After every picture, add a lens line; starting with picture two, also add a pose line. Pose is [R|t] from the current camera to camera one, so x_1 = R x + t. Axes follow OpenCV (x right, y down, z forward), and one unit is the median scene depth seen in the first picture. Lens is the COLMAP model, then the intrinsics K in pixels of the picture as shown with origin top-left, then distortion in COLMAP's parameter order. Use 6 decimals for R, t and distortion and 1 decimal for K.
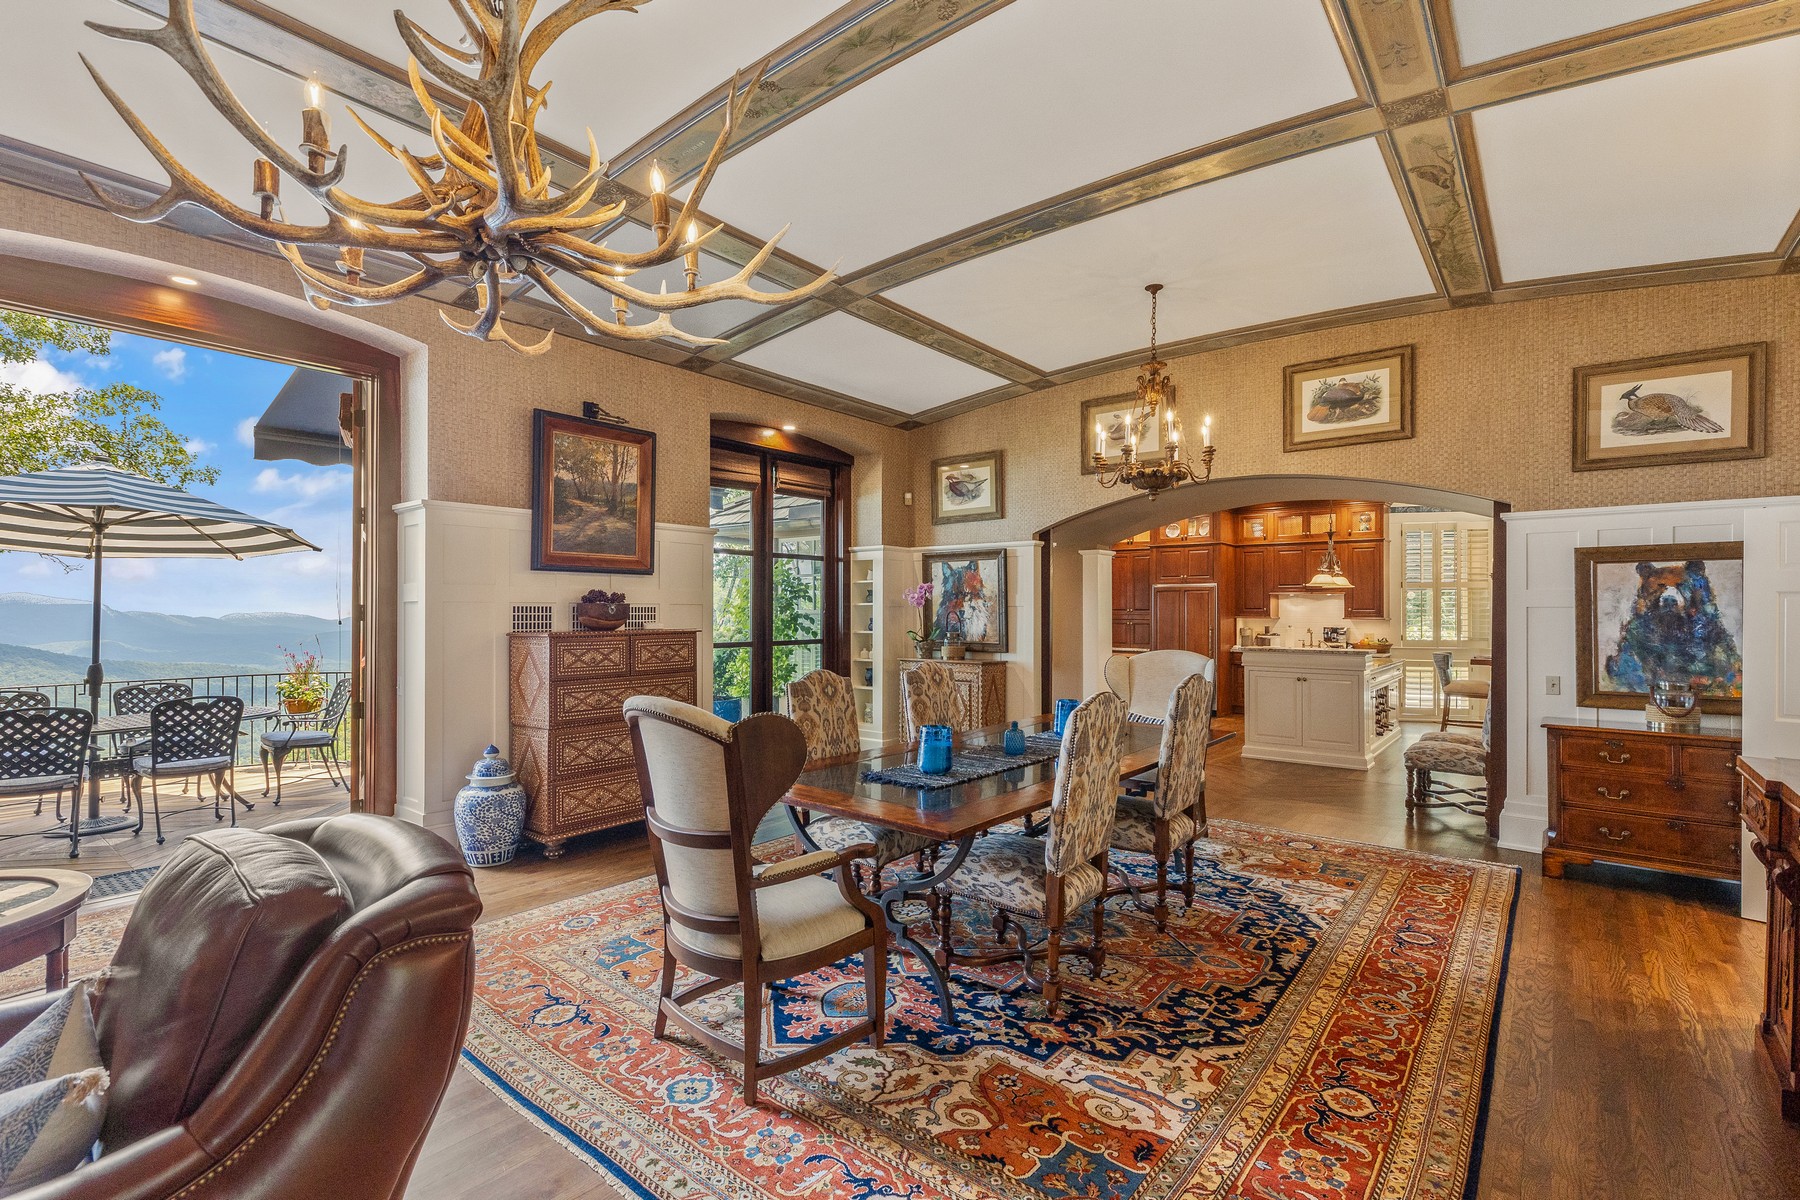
lens RADIAL K [[811.7, 0, 903.7], [0, 811.7, 608.1], [0, 0, 1]] dist [0.006548, -0.001191]
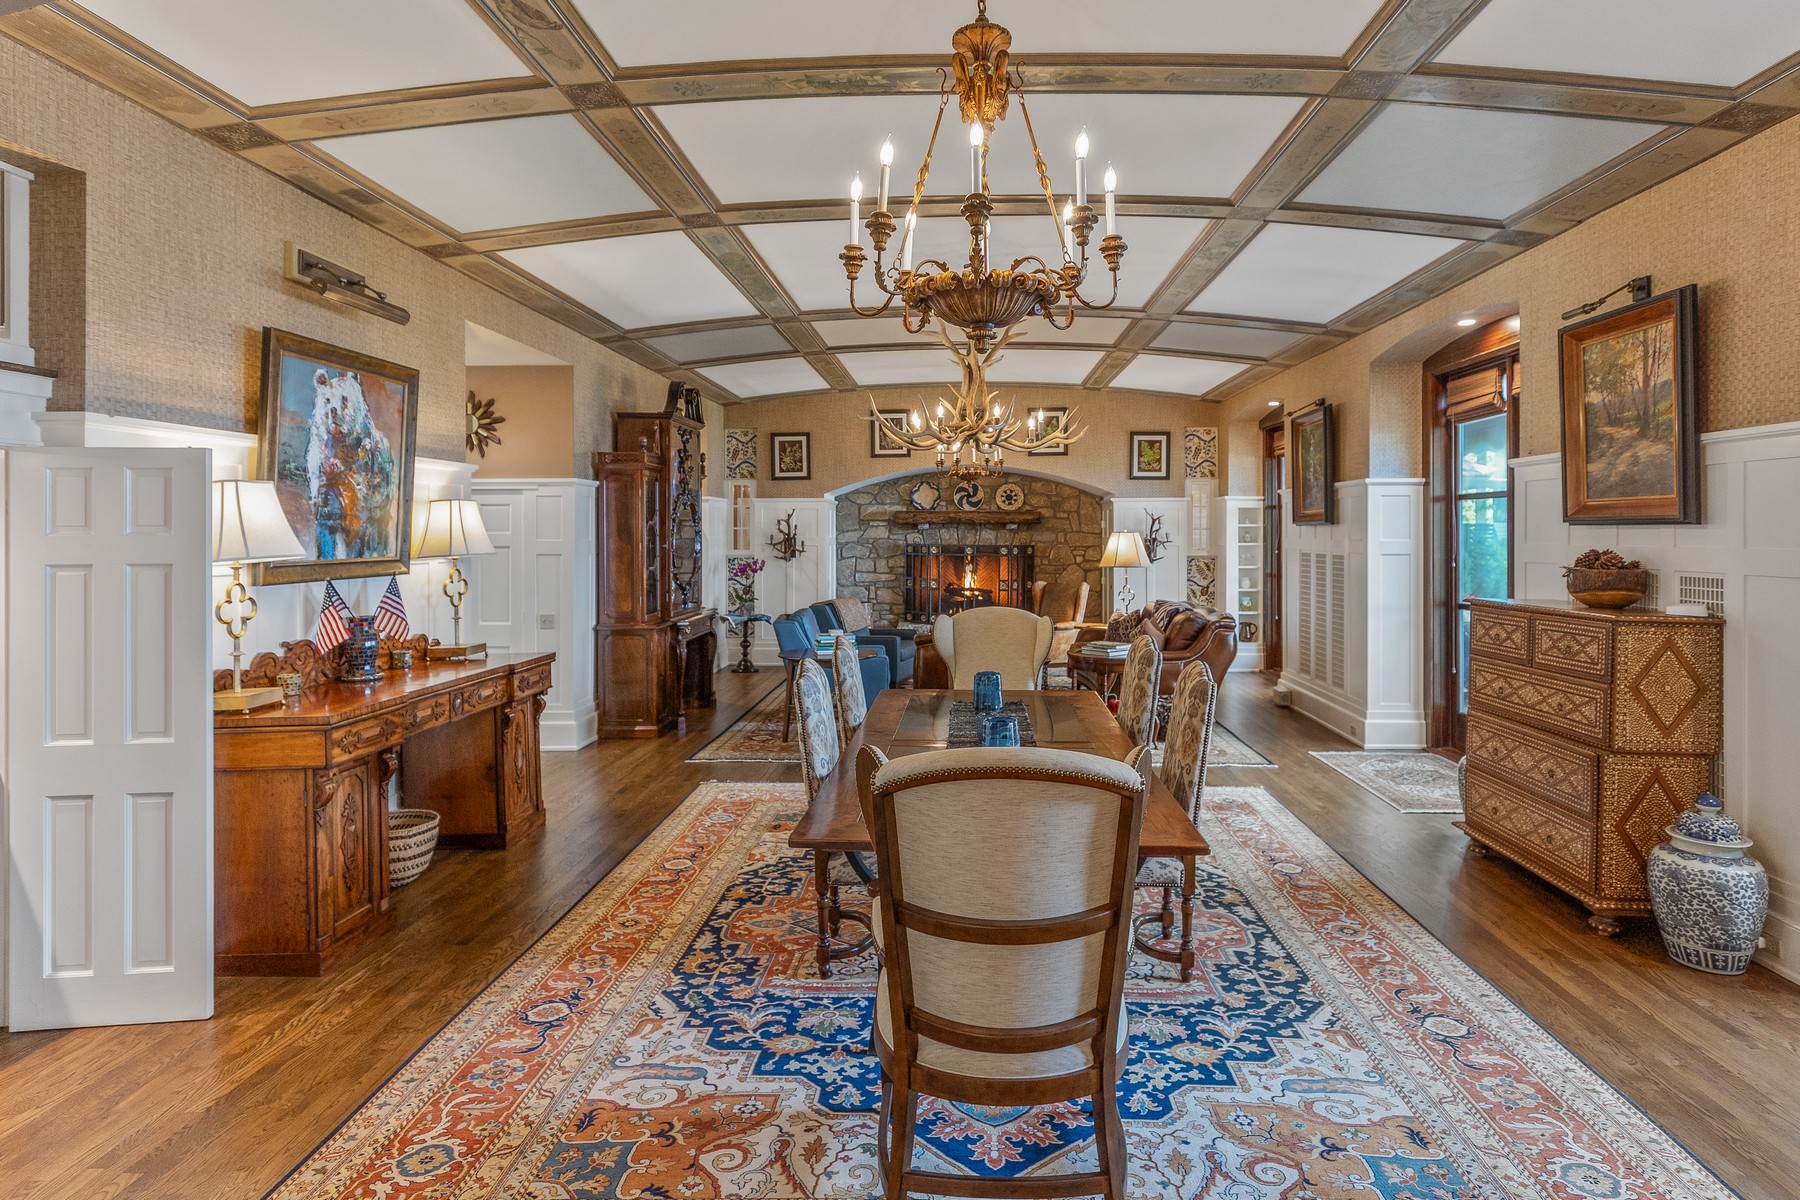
lens RADIAL K [[971.0, 0, 924.8], [0, 971.0, 530.4], [0, 0, 1]] dist [0.002123, 0.001149]
pose [[-0.803636, -0.004305, -0.595106, 0.639526], [-0.002307, 0.999989, -0.004118, -0.036195], [0.595117, -0.001936, -0.803637, 1.399239]]
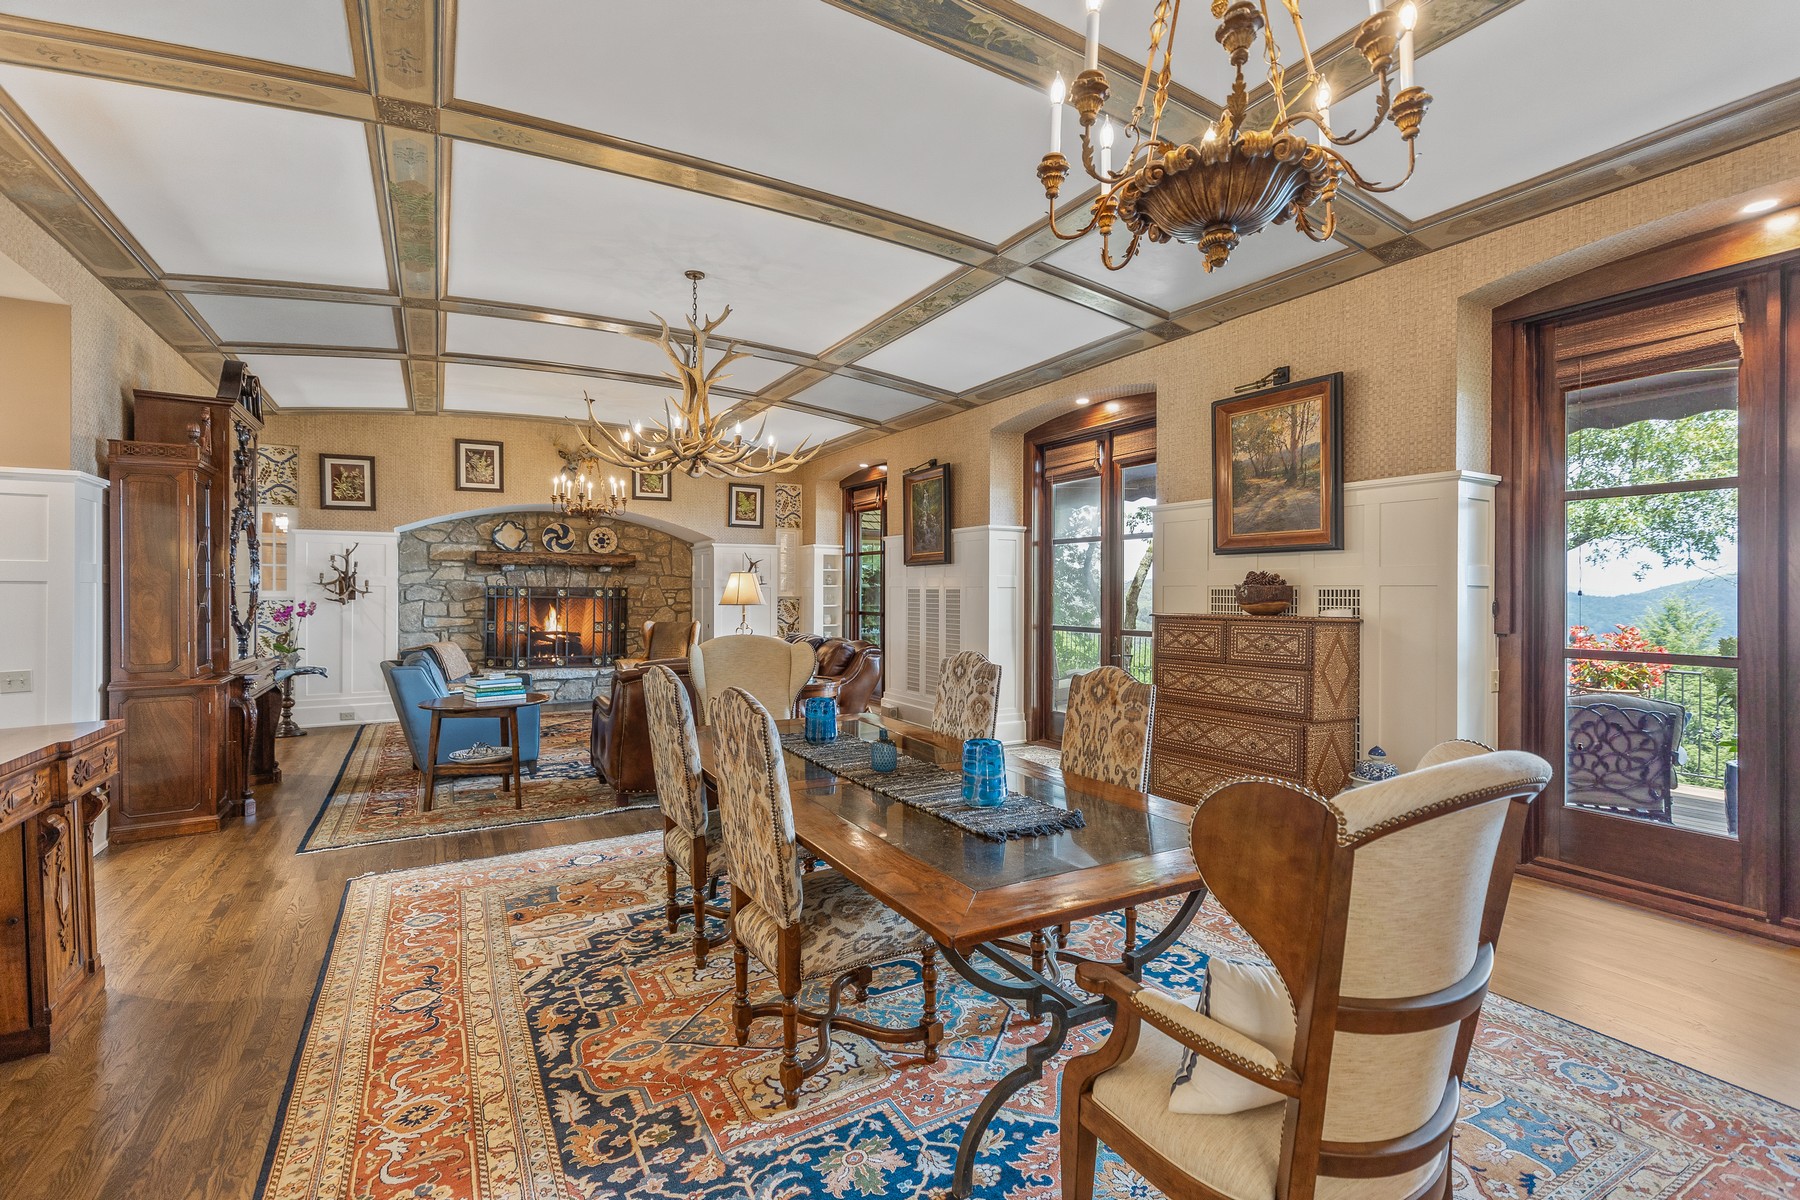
lens RADIAL K [[811.7, 0, 903.8], [0, 811.7, 590.5], [0, 0, 1]] dist [0.006548, -0.001191]
pose [[-0.359600, -0.005117, -0.933093, 0.672829], [-0.003851, 0.999985, -0.004000, 0.005141], [0.933099, 0.002155, -0.359614, 1.003118]]
